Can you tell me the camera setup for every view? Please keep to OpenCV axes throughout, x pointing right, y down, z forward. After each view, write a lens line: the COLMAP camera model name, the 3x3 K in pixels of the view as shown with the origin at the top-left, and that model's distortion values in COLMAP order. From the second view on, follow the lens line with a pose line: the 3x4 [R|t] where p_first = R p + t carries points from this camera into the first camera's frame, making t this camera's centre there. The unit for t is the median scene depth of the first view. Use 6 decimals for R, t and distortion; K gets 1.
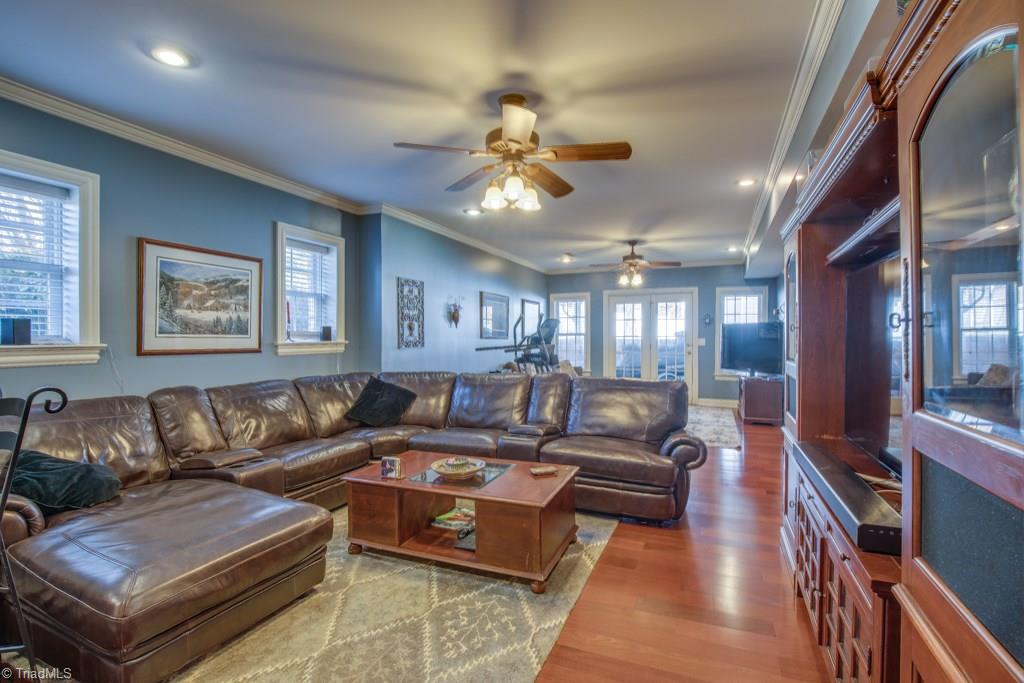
lens RADIAL K [[468.1, 0, 510.0], [0, 468.1, 343.6], [0, 0, 1]] dist [-0.027942, 0.004353]
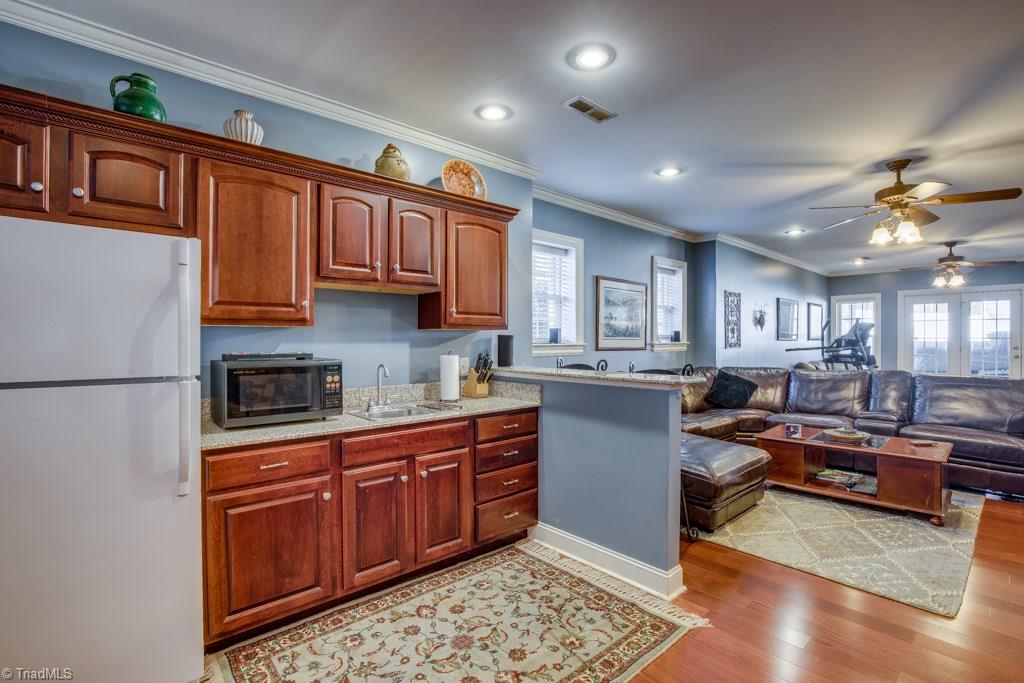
lens RADIAL K [[468.1, 0, 518.8], [0, 468.1, 342.7], [0, 0, 1]] dist [-0.027942, 0.004353]
pose [[0.914170, 0.004681, -0.405303, -0.294326], [-0.006761, 0.999970, -0.003700, 0.004408], [0.405274, 0.006122, 0.914175, -0.414791]]
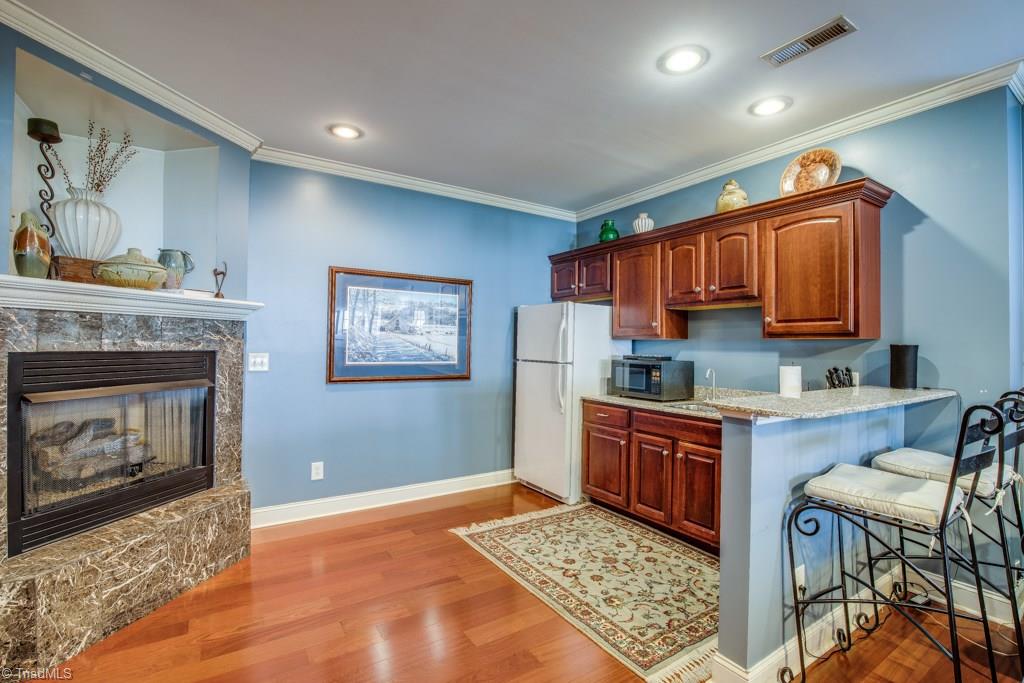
lens RADIAL K [[468.1, 0, 518.8], [0, 468.1, 340.0], [0, 0, 1]] dist [-0.027942, 0.004353]
pose [[-0.541150, -0.015451, -0.840784, 0.303118], [-0.021066, 0.999766, -0.004814, -0.008737], [0.840662, 0.015107, -0.541349, 0.569621]]
